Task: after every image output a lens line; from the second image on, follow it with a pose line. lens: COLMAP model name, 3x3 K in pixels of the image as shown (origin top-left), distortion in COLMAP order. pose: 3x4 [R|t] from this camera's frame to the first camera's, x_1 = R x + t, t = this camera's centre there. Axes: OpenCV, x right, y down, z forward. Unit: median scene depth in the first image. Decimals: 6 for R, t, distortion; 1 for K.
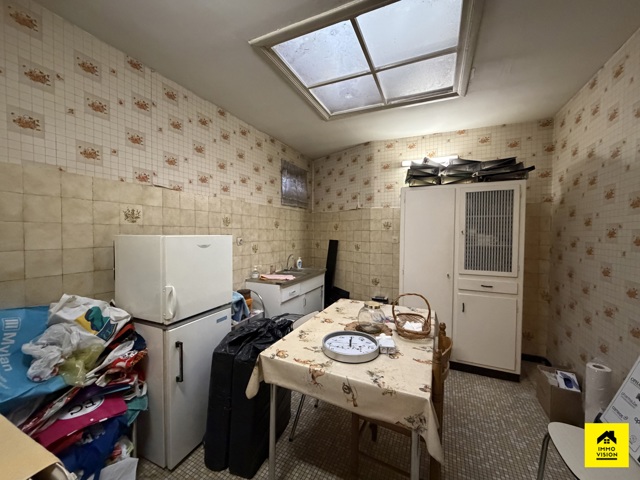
lens RADIAL K [[254.9, 0, 317.1], [0, 254.9, 239.3], [0, 0, 1]] dist [-0.000994, -0.000286]
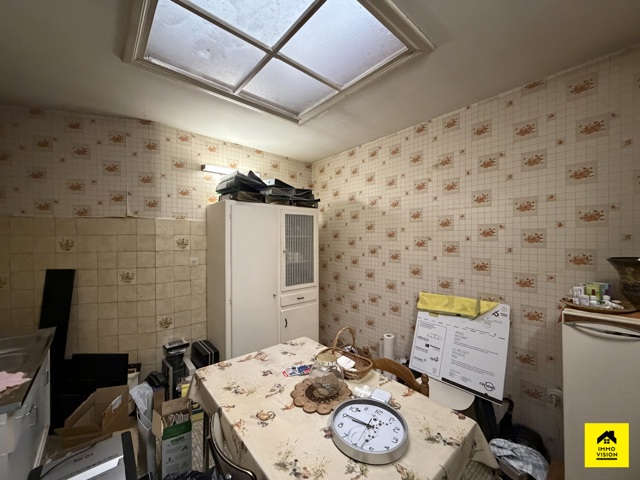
lens RADIAL K [[254.9, 0, 315.9], [0, 254.9, 240.0], [0, 0, 1]] dist [-0.000994, -0.000286]
pose [[0.410057, -0.014702, 0.911942, -0.332237], [0.027286, 0.999620, 0.003846, -0.075709], [-0.911652, 0.023307, 0.410302, 0.450277]]
